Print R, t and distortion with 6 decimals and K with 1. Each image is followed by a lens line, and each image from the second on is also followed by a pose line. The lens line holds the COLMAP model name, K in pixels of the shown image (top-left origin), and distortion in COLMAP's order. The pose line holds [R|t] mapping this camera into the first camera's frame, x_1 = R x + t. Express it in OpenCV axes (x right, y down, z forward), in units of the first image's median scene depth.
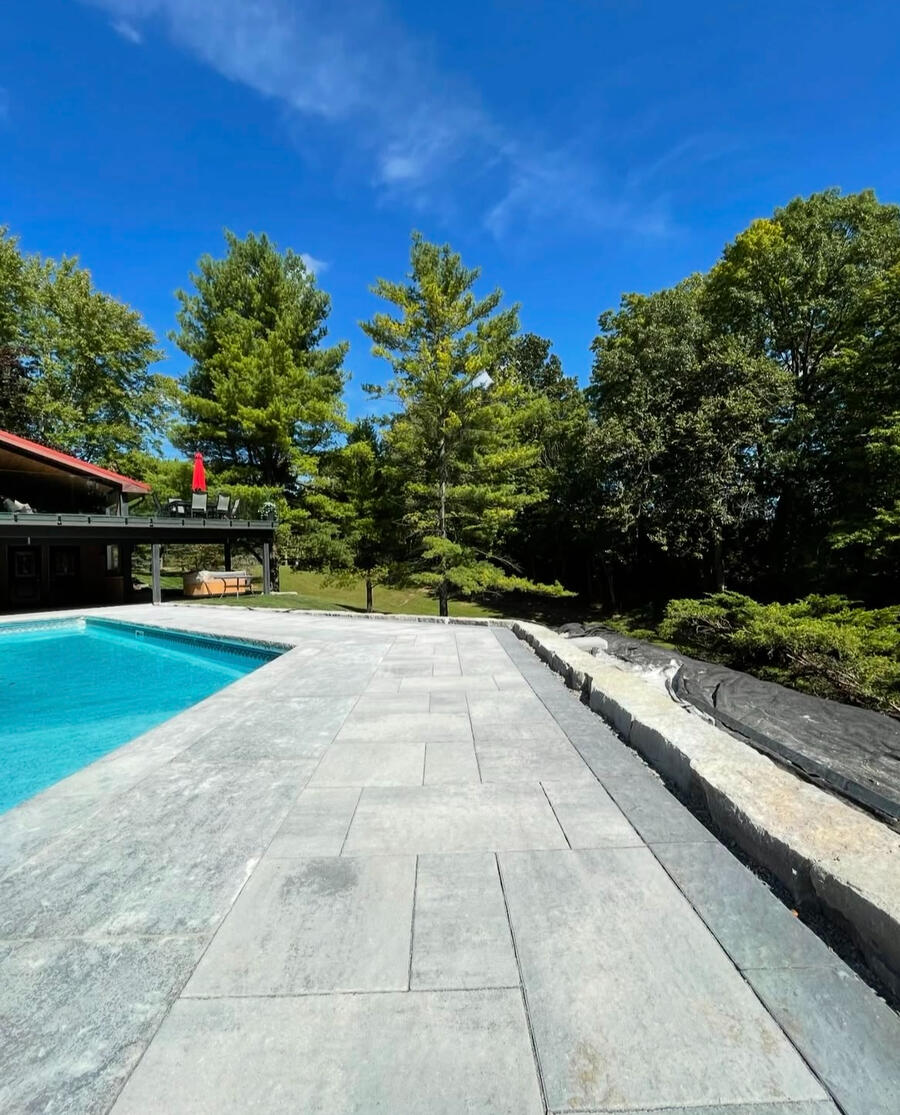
lens RADIAL K [[477.9, 0, 450.0], [0, 477.9, 557.5], [0, 0, 1]] dist [0.001809, -0.000167]
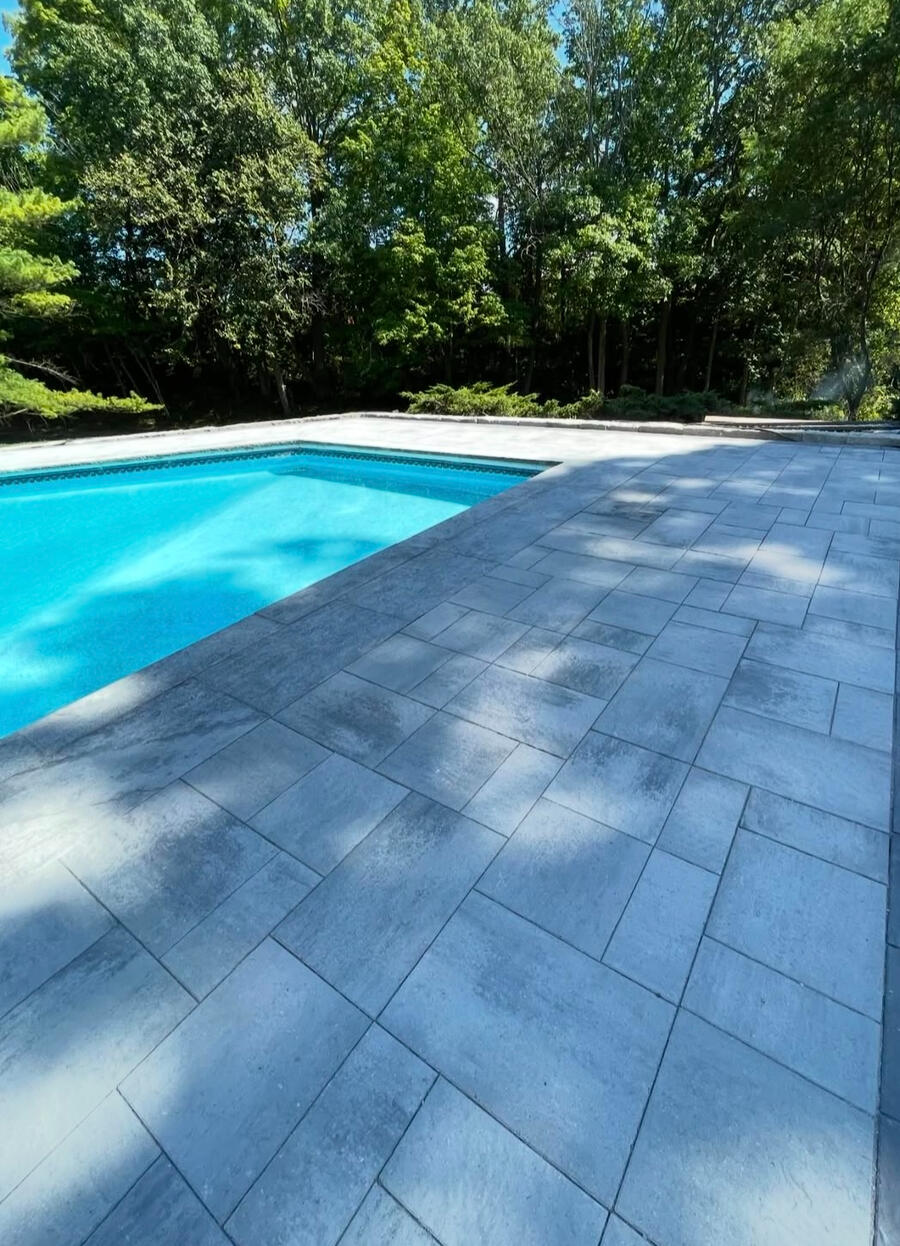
lens RADIAL K [[586.4, 0, 450.0], [0, 586.4, 623.0], [0, 0, 1]] dist [-0.001557, -0.001243]
pose [[0.607488, -0.357014, 0.709577, -0.313245], [0.023483, 0.900985, 0.433214, -0.018114], [-0.793981, -0.246510, 0.555722, -0.115444]]
